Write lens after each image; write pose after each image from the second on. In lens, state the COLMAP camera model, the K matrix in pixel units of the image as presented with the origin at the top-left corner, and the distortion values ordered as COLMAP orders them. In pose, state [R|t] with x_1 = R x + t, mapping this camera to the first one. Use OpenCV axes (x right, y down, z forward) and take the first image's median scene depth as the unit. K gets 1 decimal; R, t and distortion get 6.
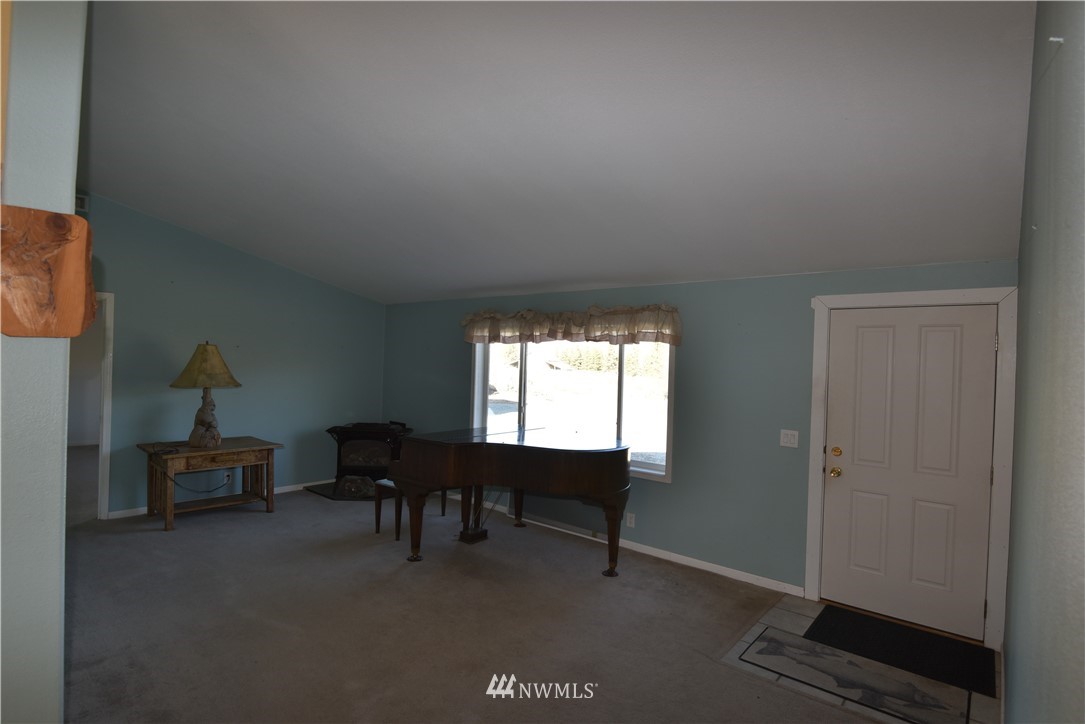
lens RADIAL K [[548.8, 0, 544.5], [0, 548.8, 361.0], [0, 0, 1]] dist [-0.001710, -0.000325]
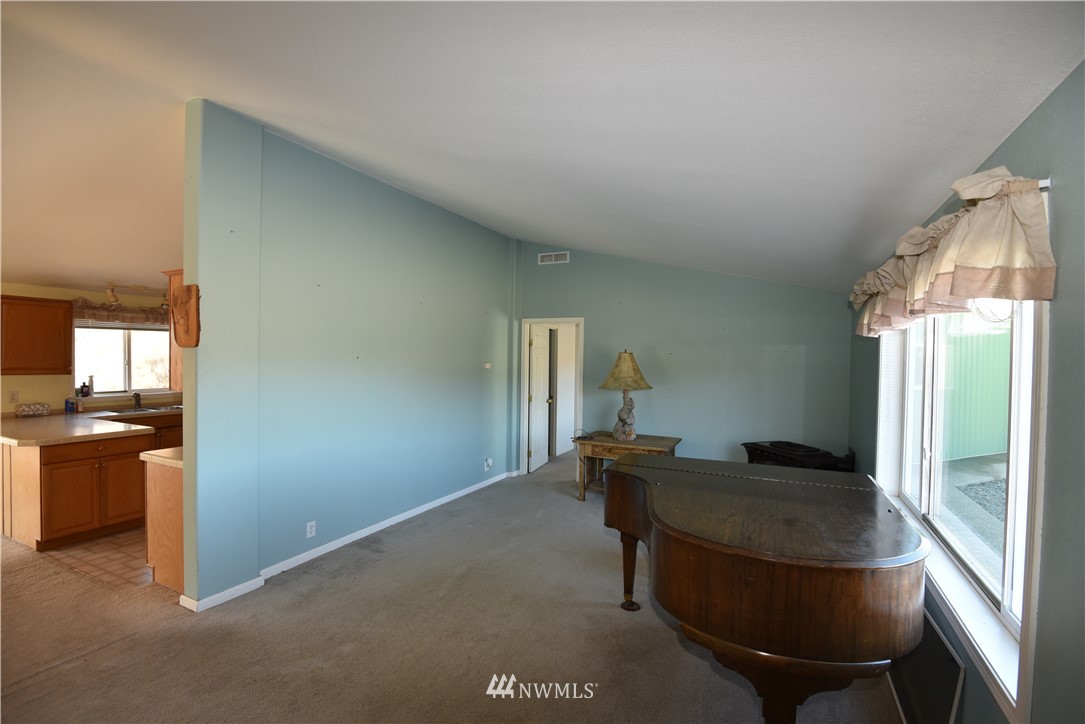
lens RADIAL K [[497.1, 0, 543.8], [0, 497.1, 362.3], [0, 0, 1]] dist [-0.019971, -0.002726]
pose [[0.256164, -0.014689, -0.966522, 0.370054], [-0.007691, 0.999822, -0.017233, 0.009107], [0.966603, 0.011848, 0.256005, 0.563313]]
